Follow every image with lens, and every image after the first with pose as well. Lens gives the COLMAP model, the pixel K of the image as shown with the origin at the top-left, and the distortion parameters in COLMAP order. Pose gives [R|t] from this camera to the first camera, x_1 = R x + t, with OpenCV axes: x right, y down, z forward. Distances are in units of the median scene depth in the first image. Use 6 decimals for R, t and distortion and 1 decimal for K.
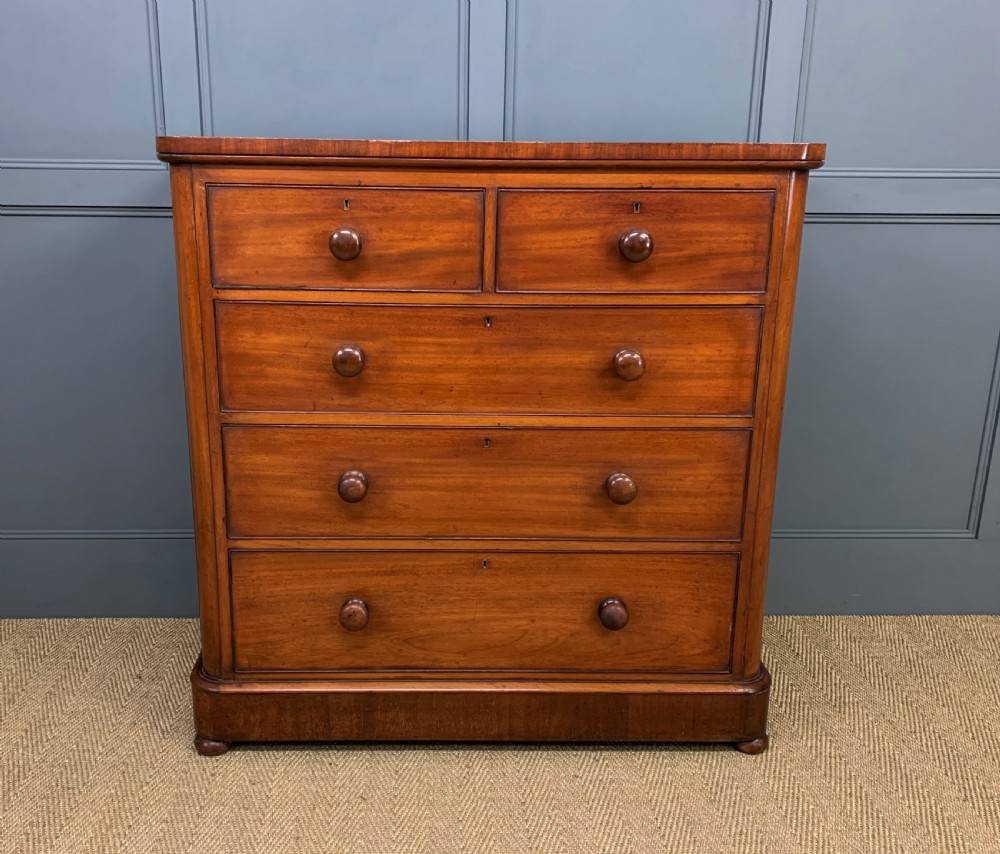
lens RADIAL K [[1082.3, 0, 454.8], [0, 1082.3, 441.7], [0, 0, 1]] dist [0.127315, 0.000000]
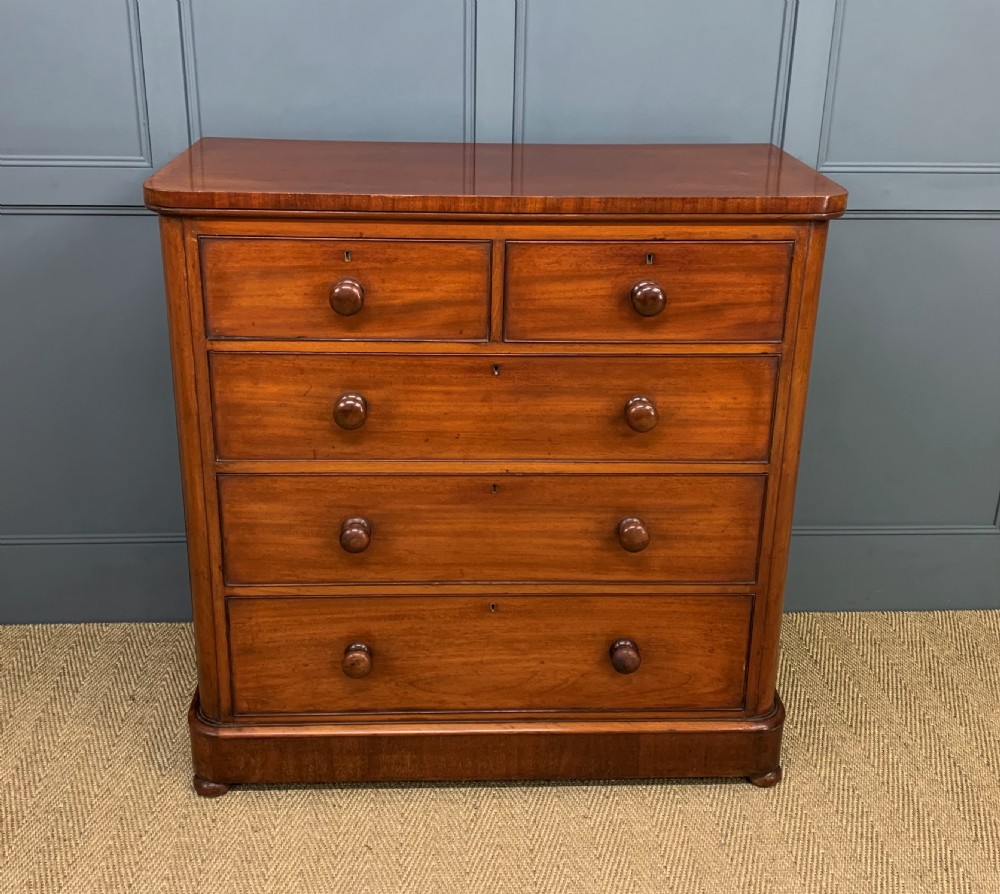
lens RADIAL K [[1200.5, 0, 486.0], [0, 1200.5, 385.5], [0, 0, 1]] dist [0.119758, 0.000000]
pose [[0.999824, -0.002570, 0.018599, 0.002421], [0.001131, 0.997034, 0.076952, -0.173080], [-0.018741, -0.076917, 0.996861, -0.057698]]
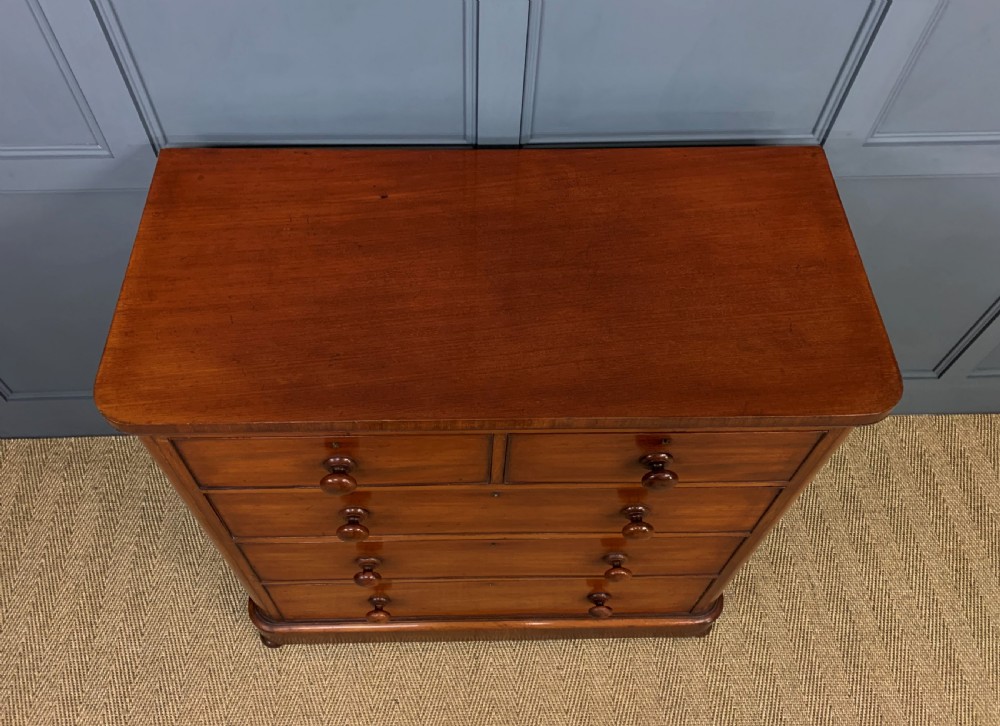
lens RADIAL K [[846.6, 0, 494.5], [0, 846.6, 352.4], [0, 0, 1]] dist [0.070357, 0.004874]
pose [[0.999793, -0.002467, 0.020220, 0.014333], [-0.010924, 0.772875, 0.634464, -0.663335], [-0.017192, -0.634553, 0.772688, 0.481650]]
